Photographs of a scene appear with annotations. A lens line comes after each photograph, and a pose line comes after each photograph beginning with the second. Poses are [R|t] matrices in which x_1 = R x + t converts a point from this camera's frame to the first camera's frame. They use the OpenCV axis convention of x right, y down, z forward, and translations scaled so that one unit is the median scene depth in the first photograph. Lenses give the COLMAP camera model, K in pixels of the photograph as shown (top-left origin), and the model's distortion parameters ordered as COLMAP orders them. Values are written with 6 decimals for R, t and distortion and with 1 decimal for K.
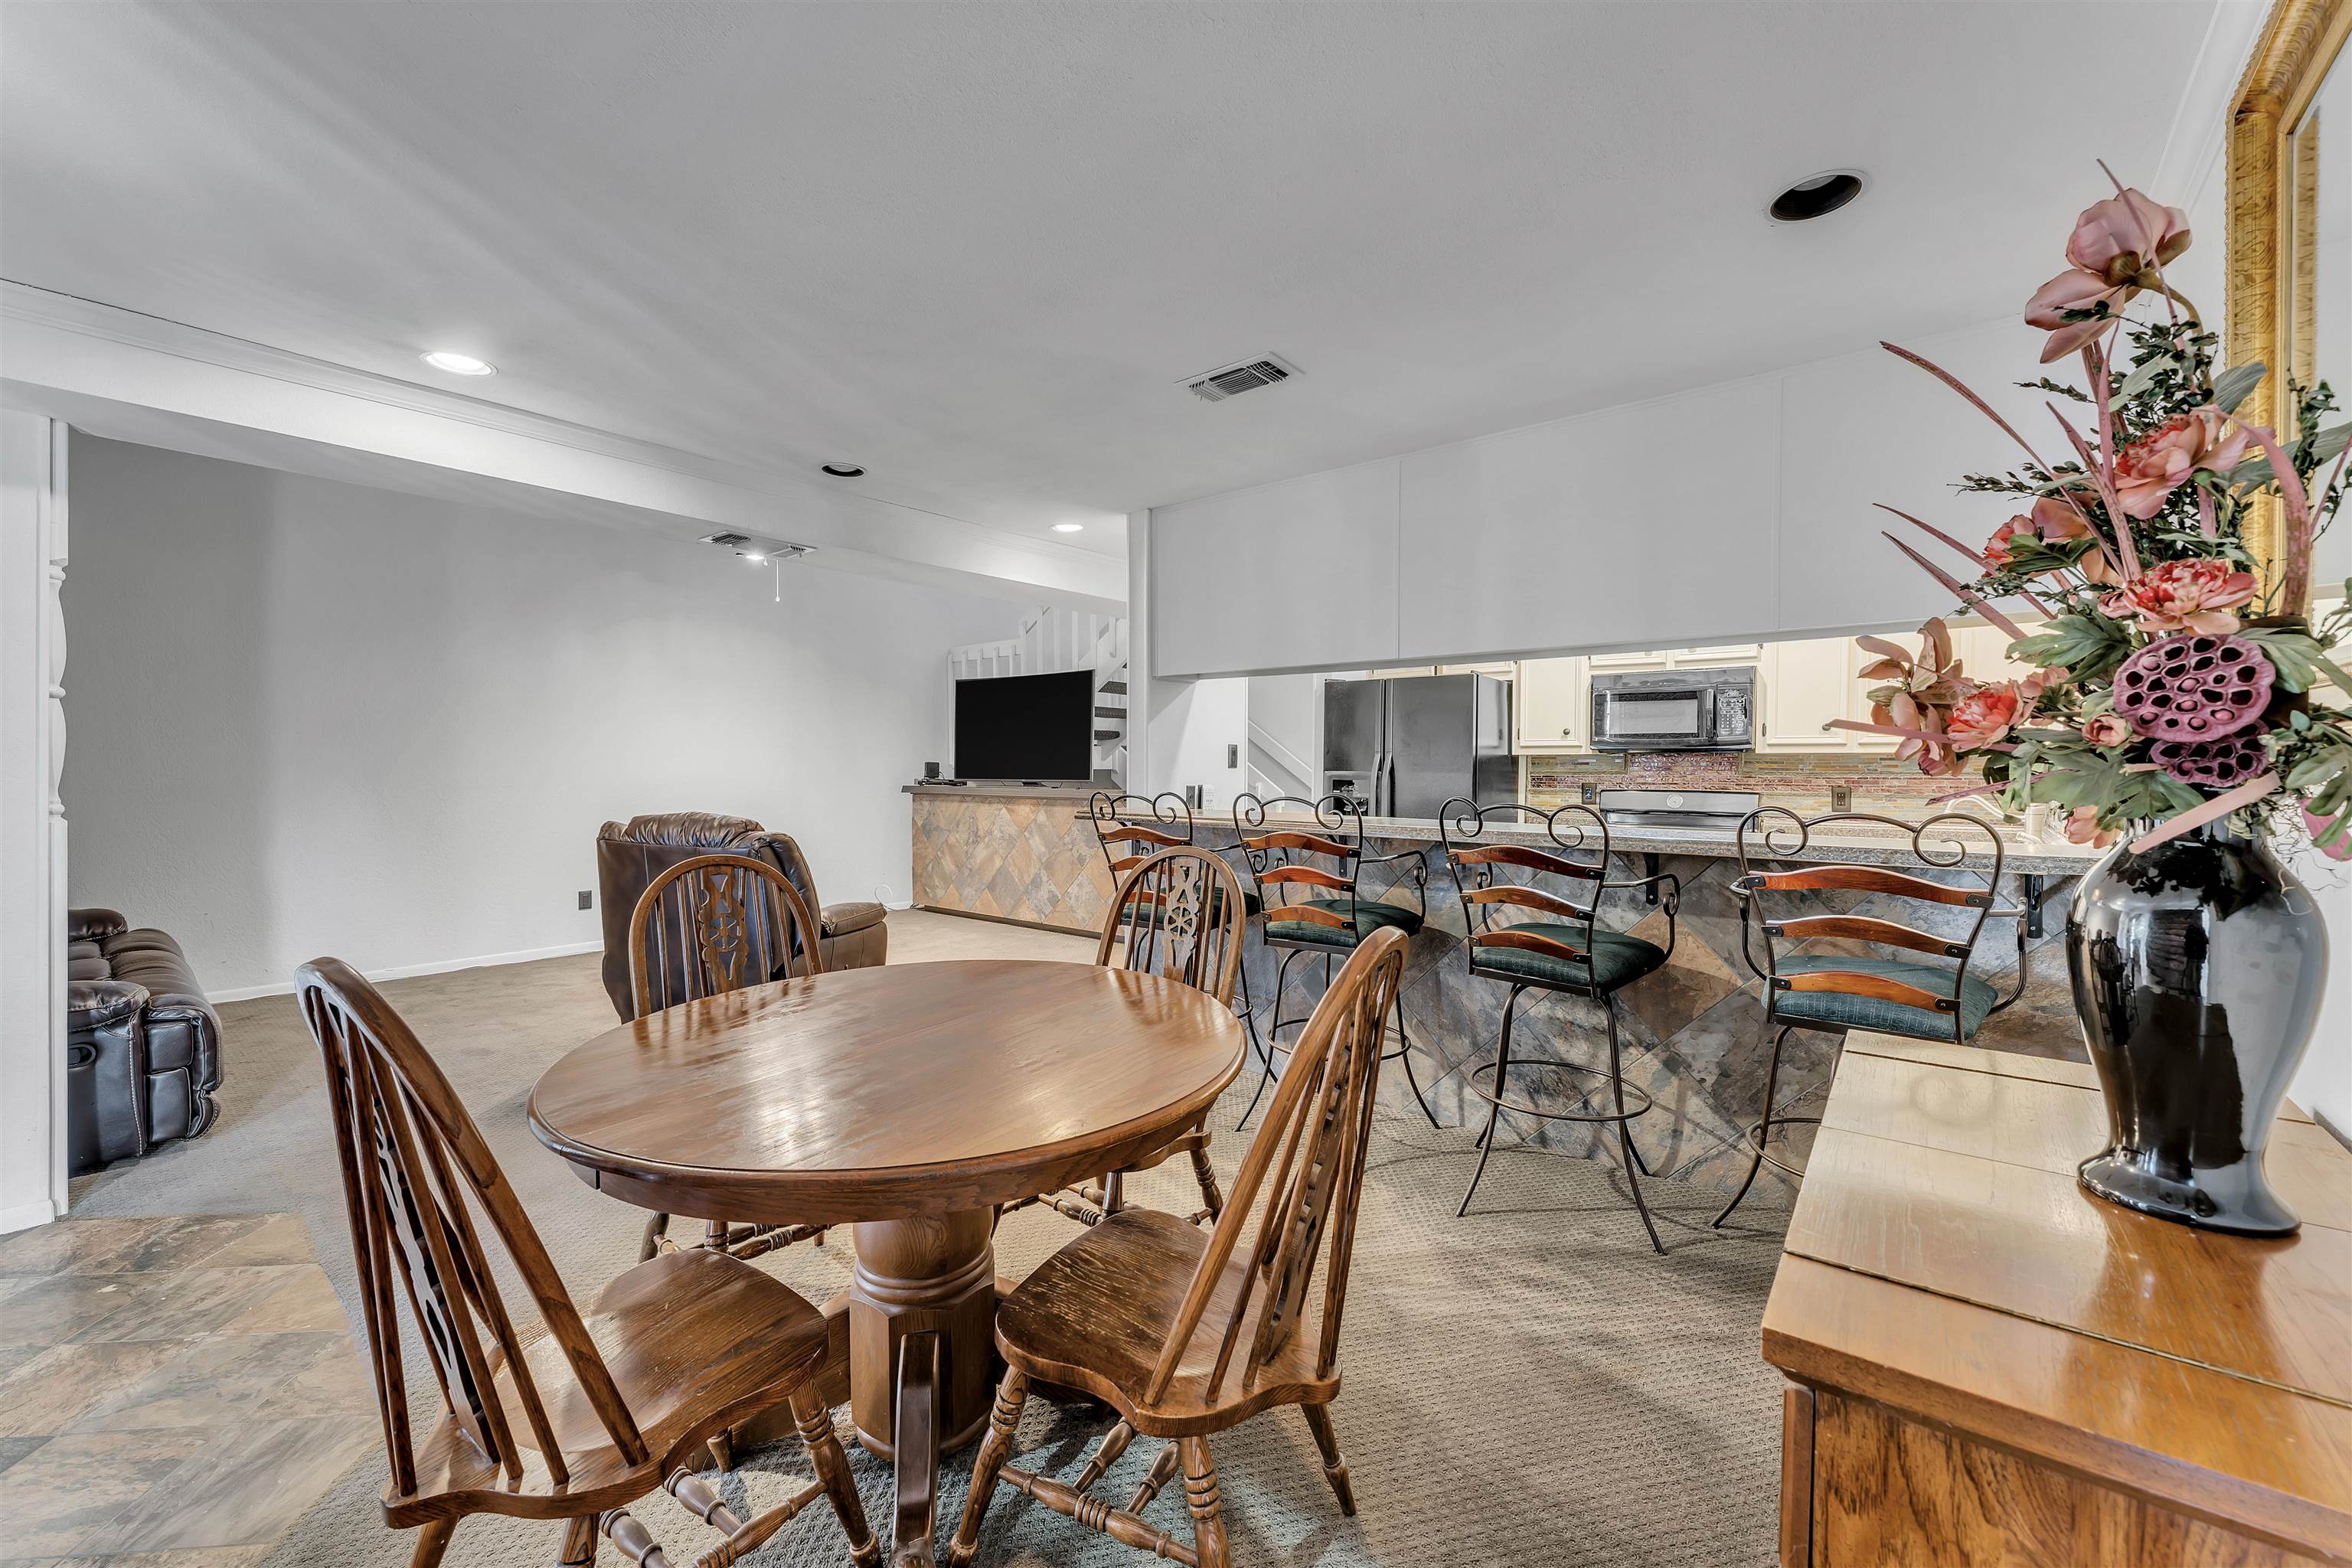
lens RADIAL K [[936.9, 0, 1171.5], [0, 936.9, 771.3], [0, 0, 1]] dist [-0.000552, -0.000108]
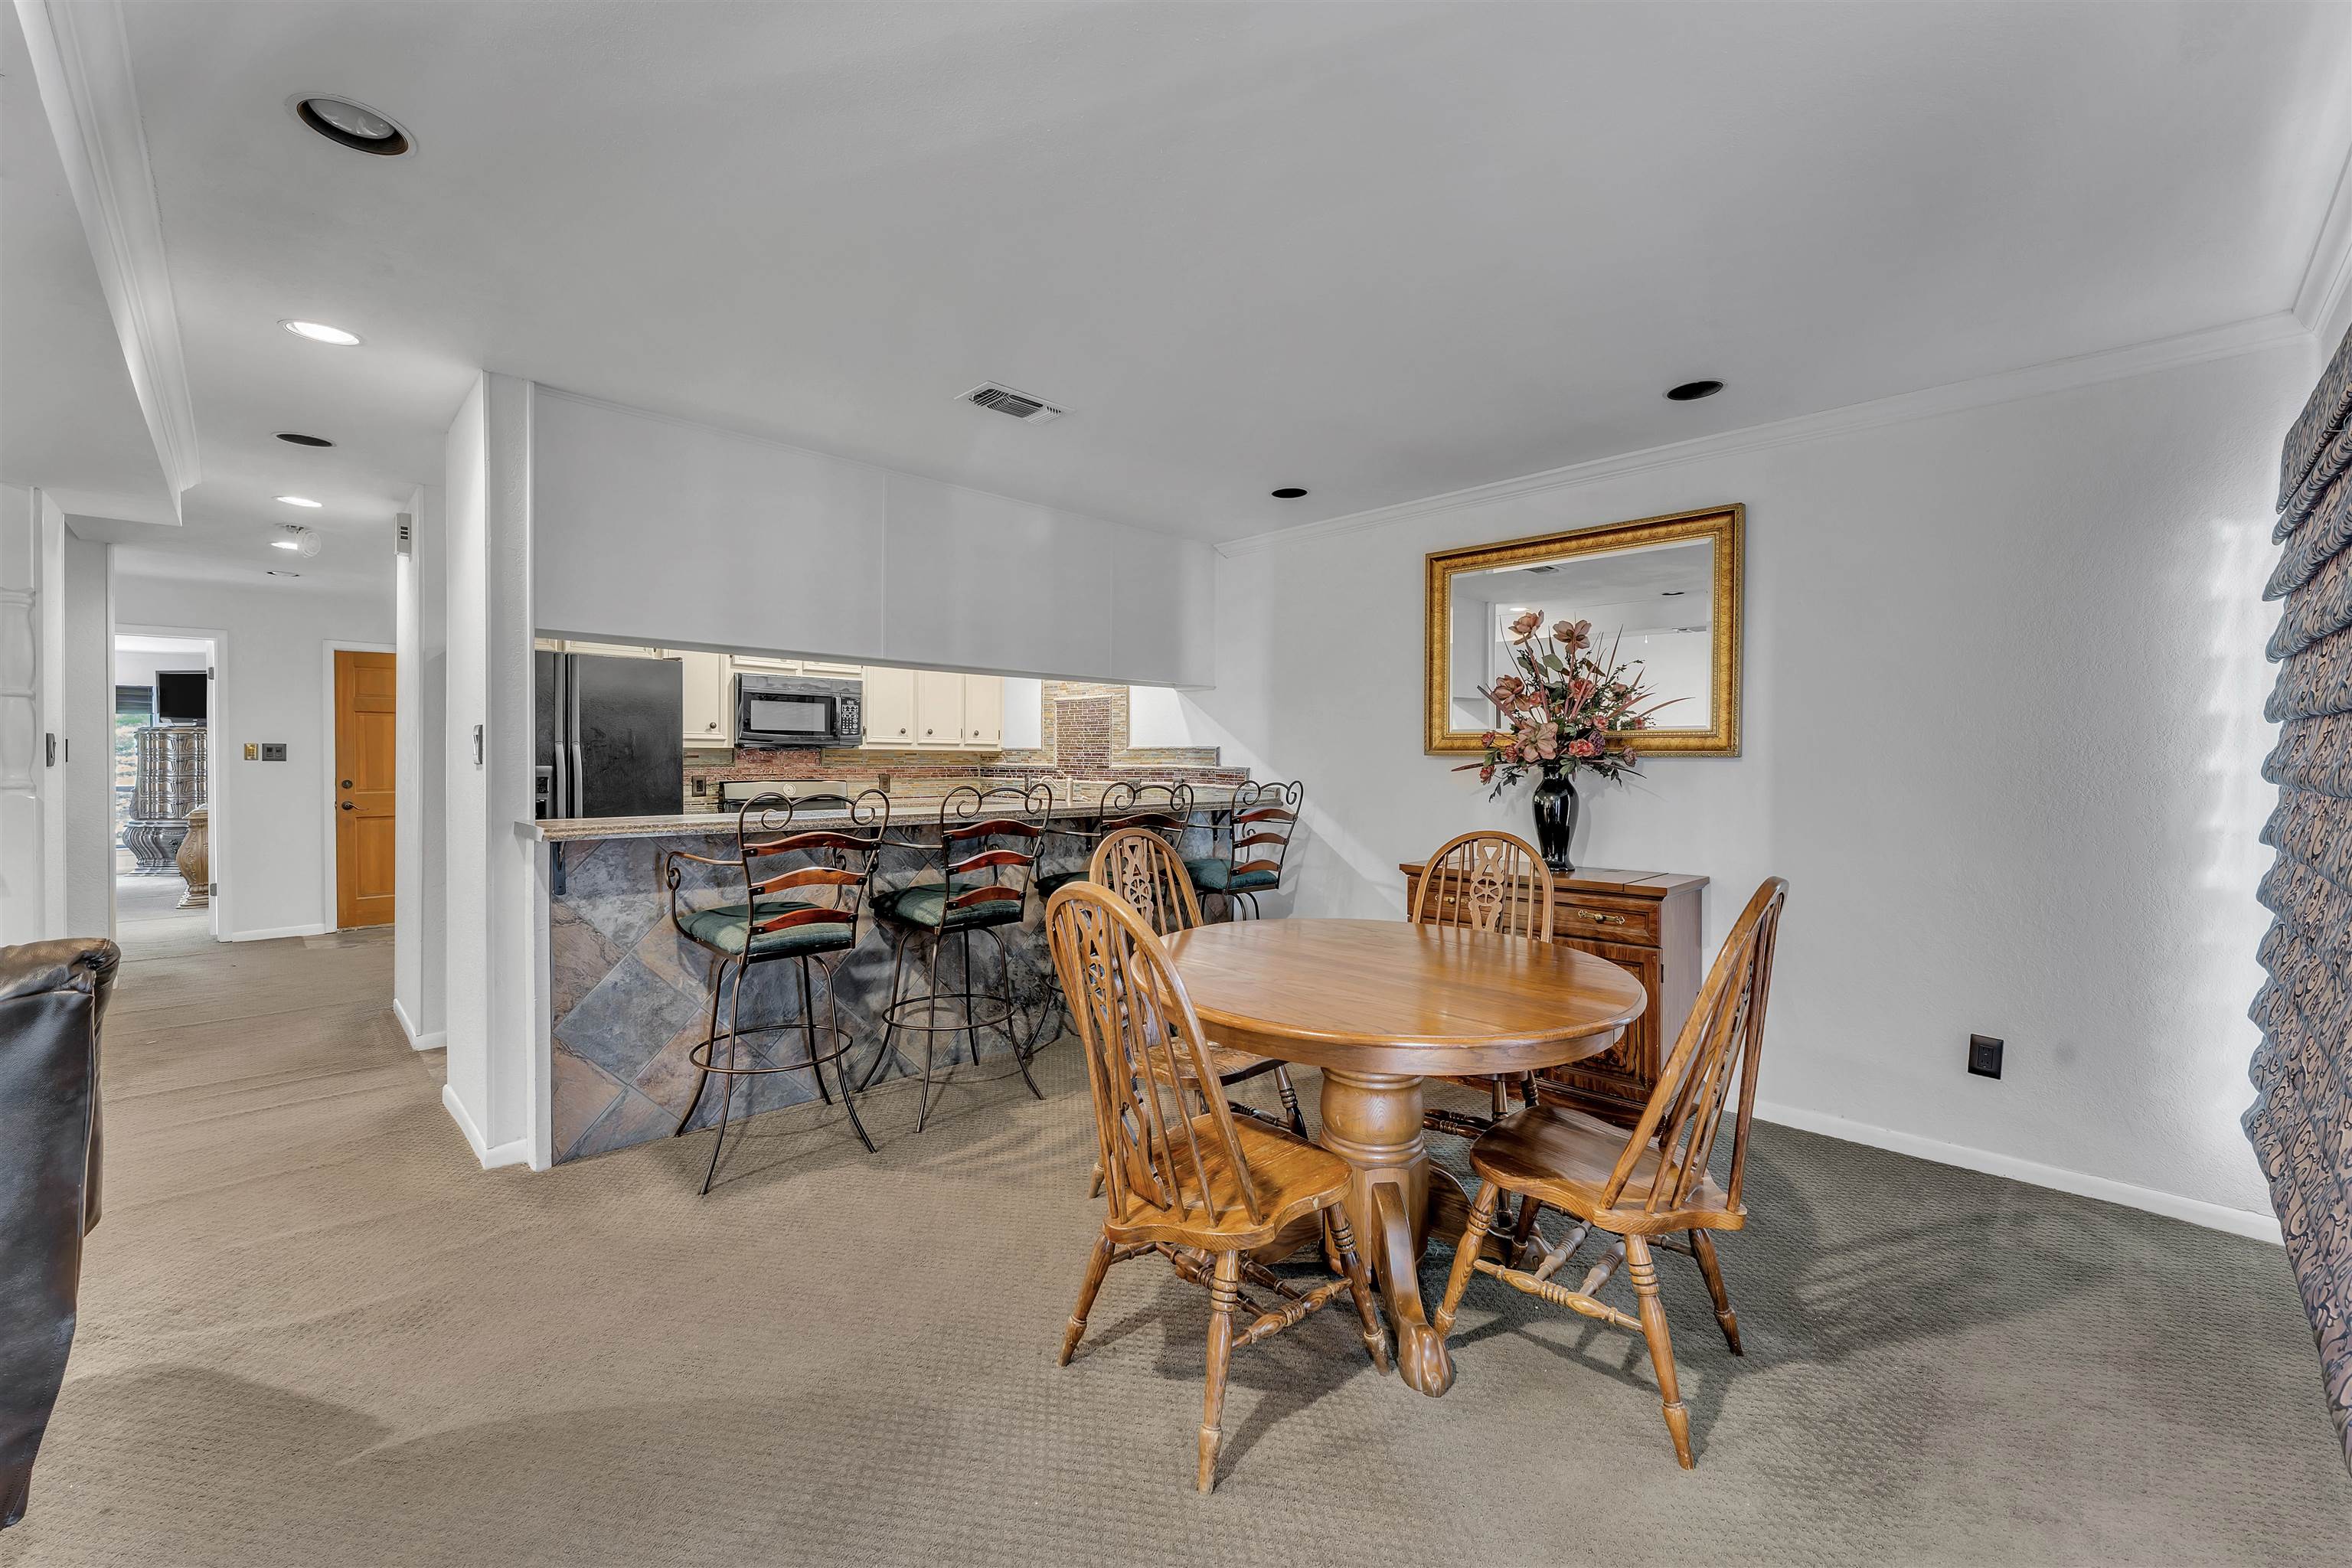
lens RADIAL K [[936.9, 0, 1171.5], [0, 936.9, 771.3], [0, 0, 1]] dist [-0.000552, -0.000108]
pose [[0.101804, -0.015140, 0.994689, -0.540538], [0.003682, 0.999883, 0.014842, -0.004863], [-0.994798, 0.002152, 0.101848, 0.381250]]
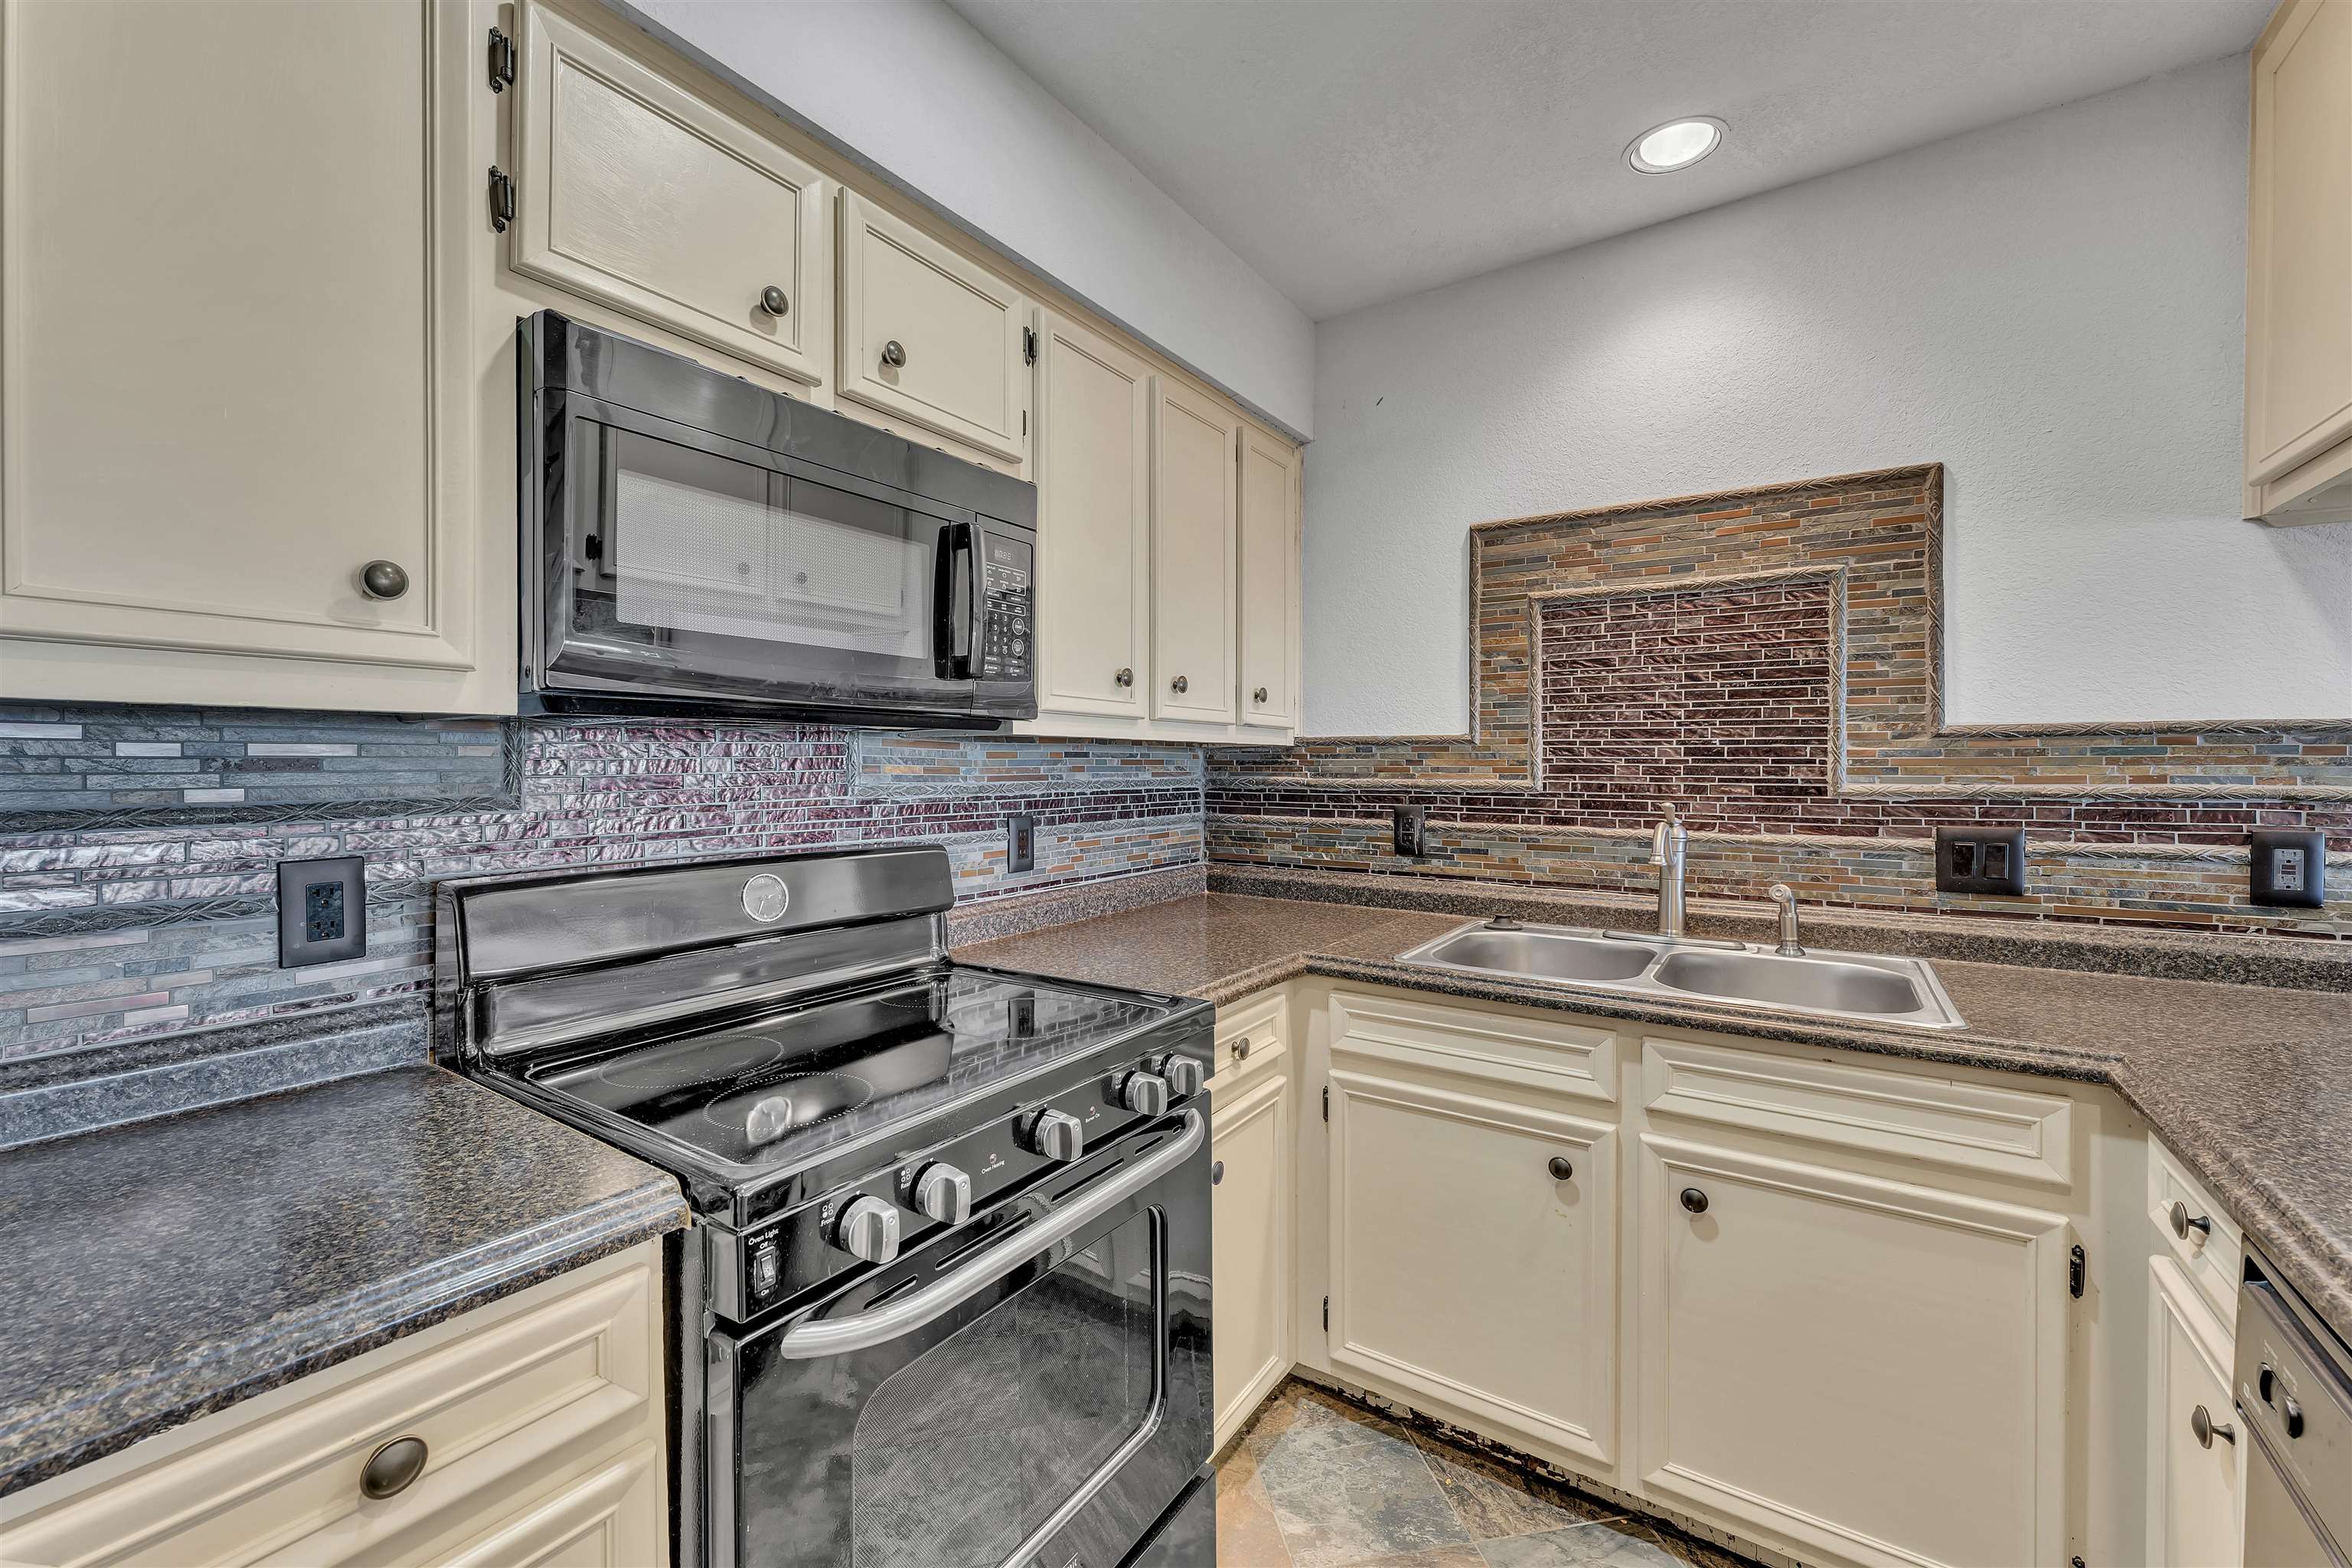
lens RADIAL K [[936.9, 0, 1171.5], [0, 936.9, 771.3], [0, 0, 1]] dist [-0.000552, -0.000108]
pose [[-0.099192, -0.009524, 0.995023, 0.227057], [0.007292, 0.999920, 0.010298, -0.006606], [-0.995042, 0.008278, -0.099115, 0.848435]]
